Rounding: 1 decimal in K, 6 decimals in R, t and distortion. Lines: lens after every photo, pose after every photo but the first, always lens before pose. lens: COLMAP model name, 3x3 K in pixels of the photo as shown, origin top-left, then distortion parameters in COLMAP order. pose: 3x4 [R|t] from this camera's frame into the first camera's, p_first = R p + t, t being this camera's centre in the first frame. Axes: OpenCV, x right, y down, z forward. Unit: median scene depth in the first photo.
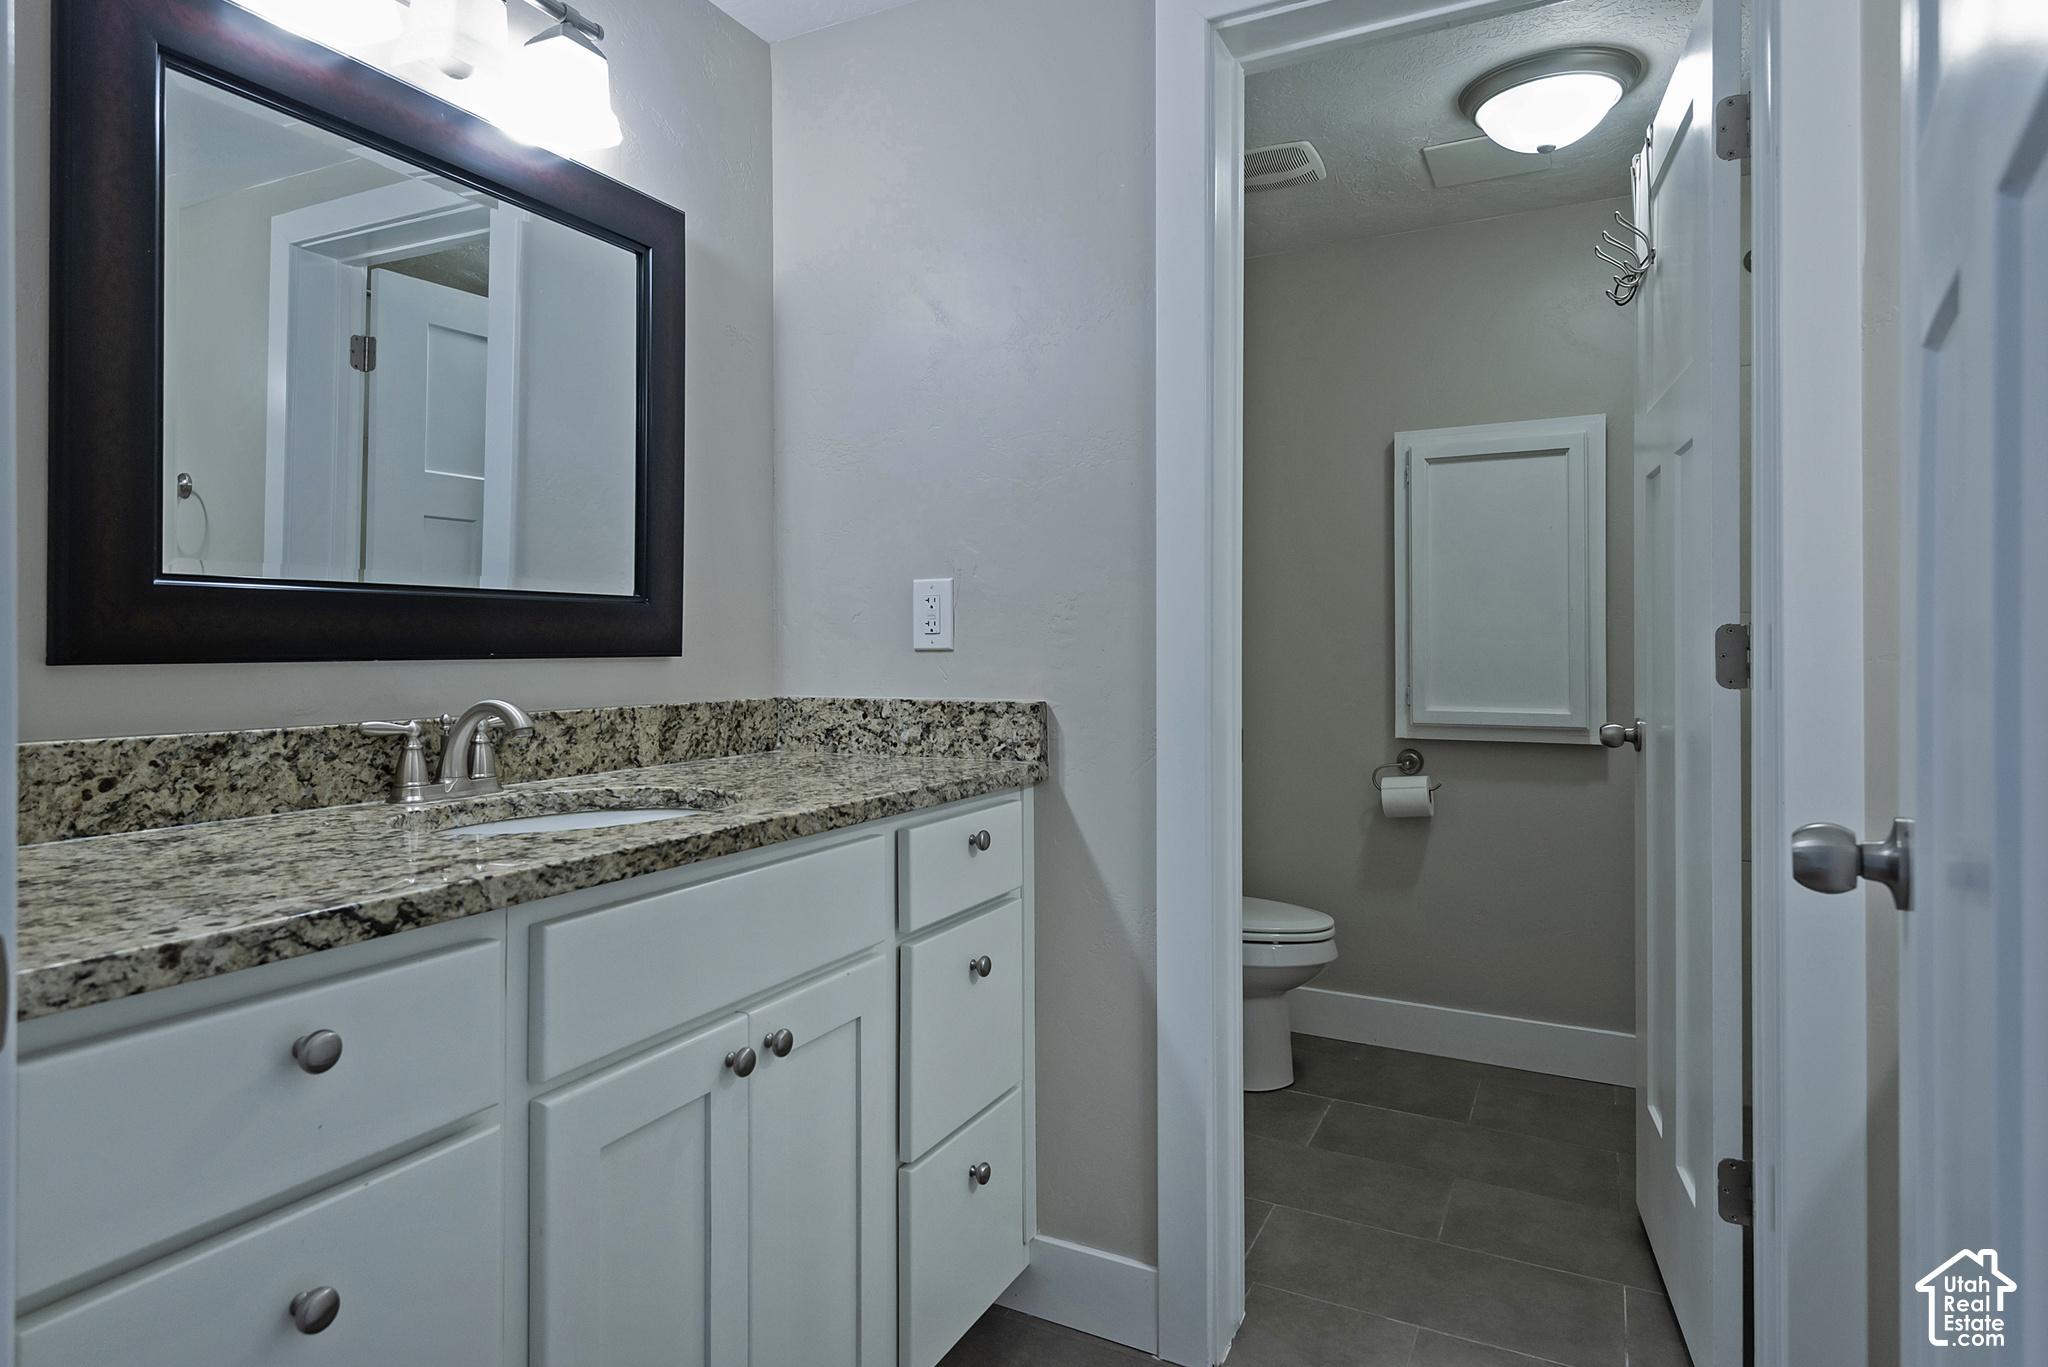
lens RADIAL K [[1160.4, 0, 1020.7], [0, 1160.4, 668.4], [0, 0, 1]] dist [-0.006194, -0.001171]
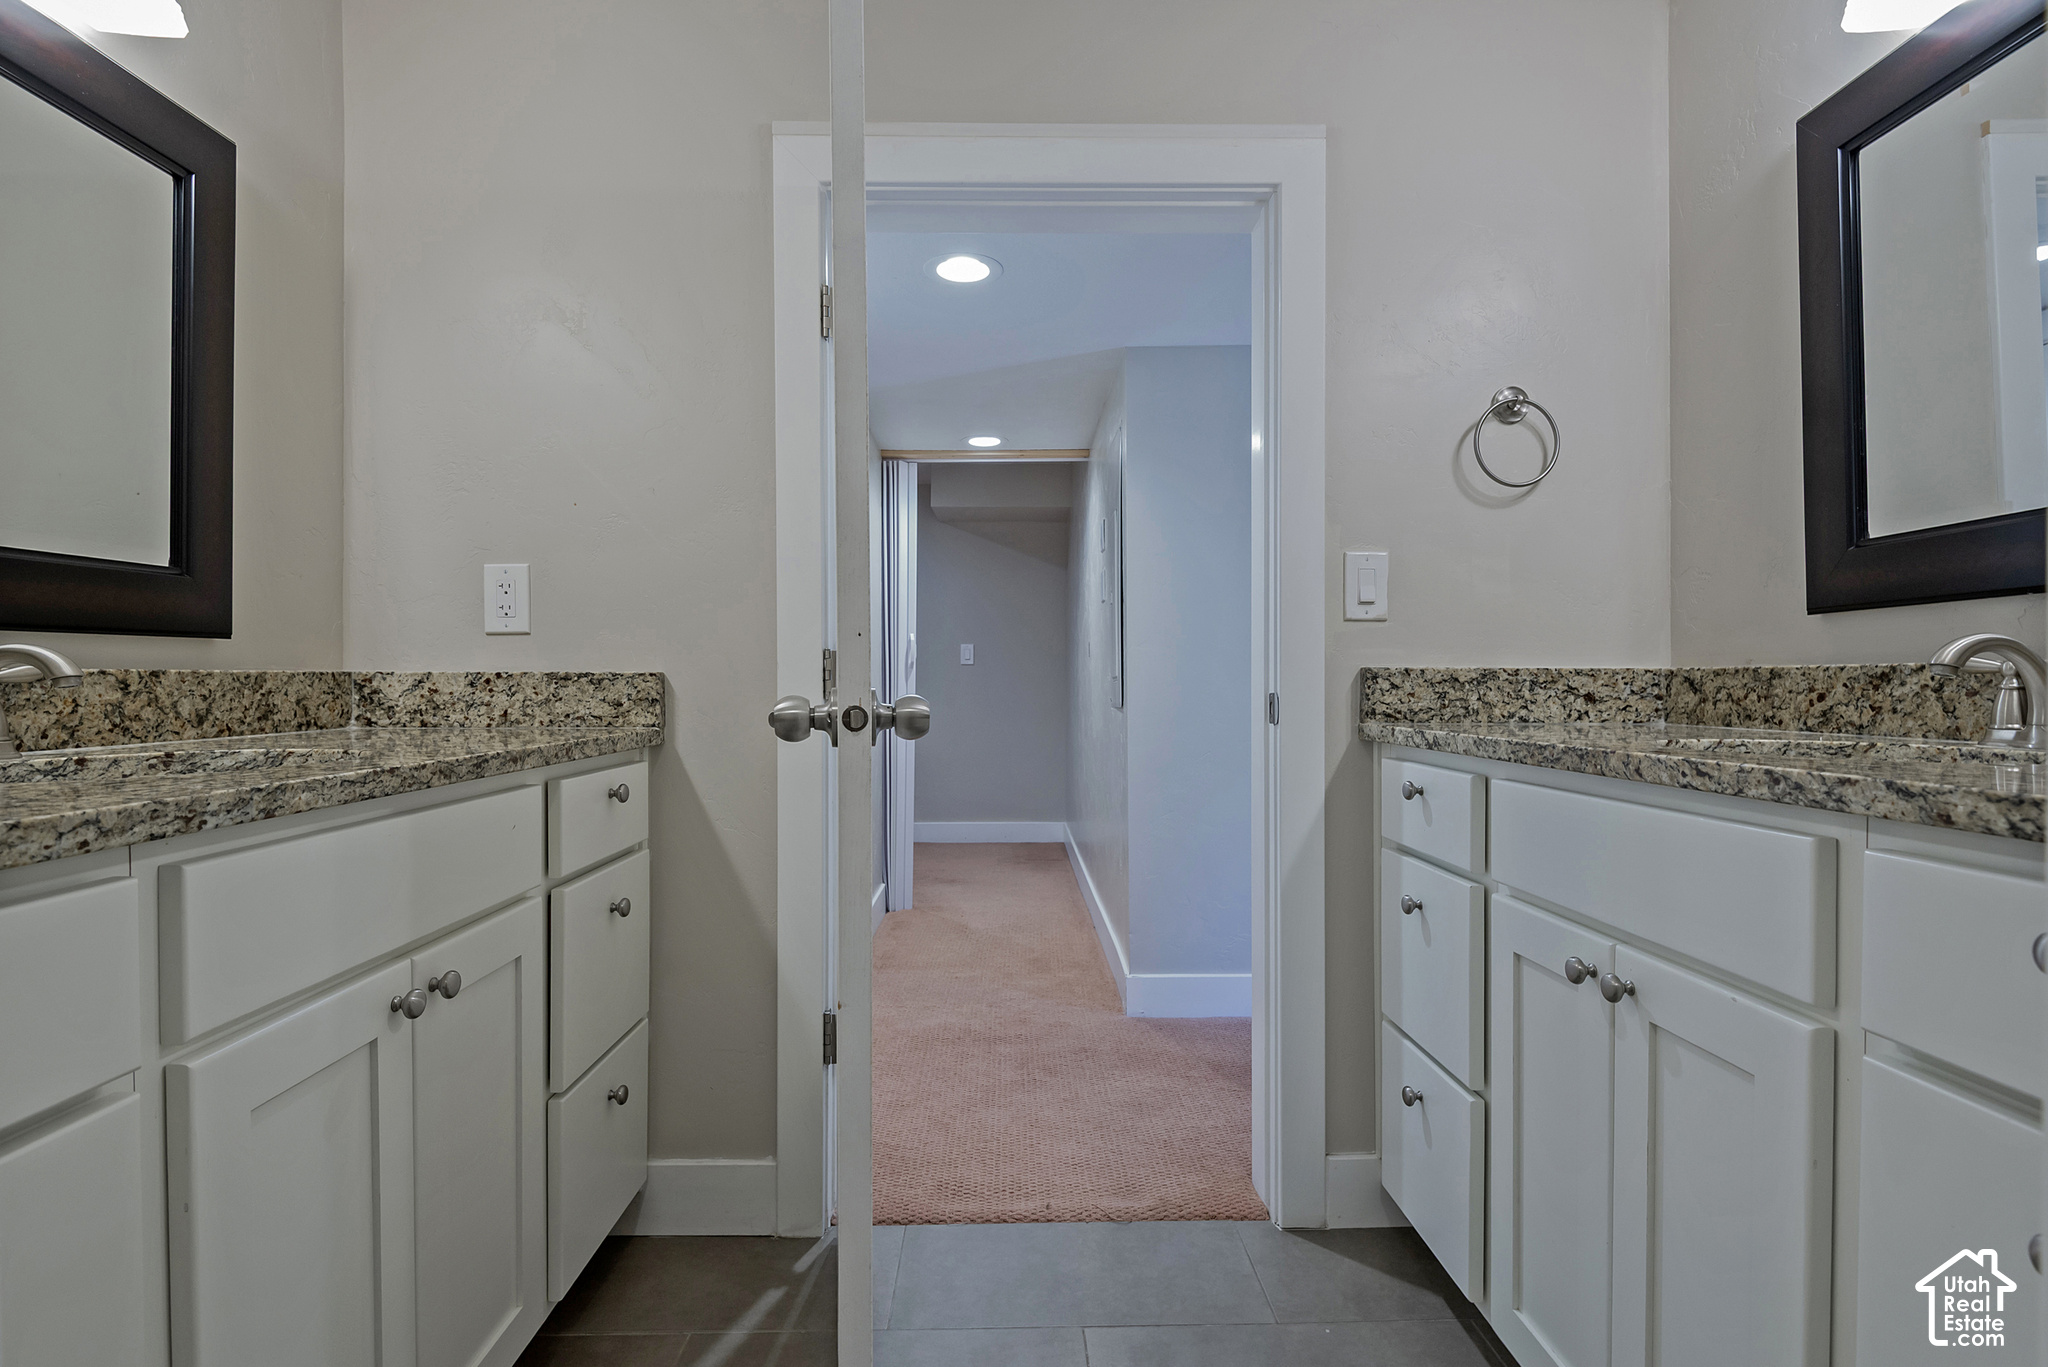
lens RADIAL K [[1067.4, 0, 1021.3], [0, 1067.4, 679.1], [0, 0, 1]] dist [0.000644, 0.000117]
pose [[-0.884126, 0.001167, -0.467247, 0.628579], [-0.003119, 0.999960, 0.008399, 0.064000], [0.467238, 0.008883, -0.884087, 1.547057]]
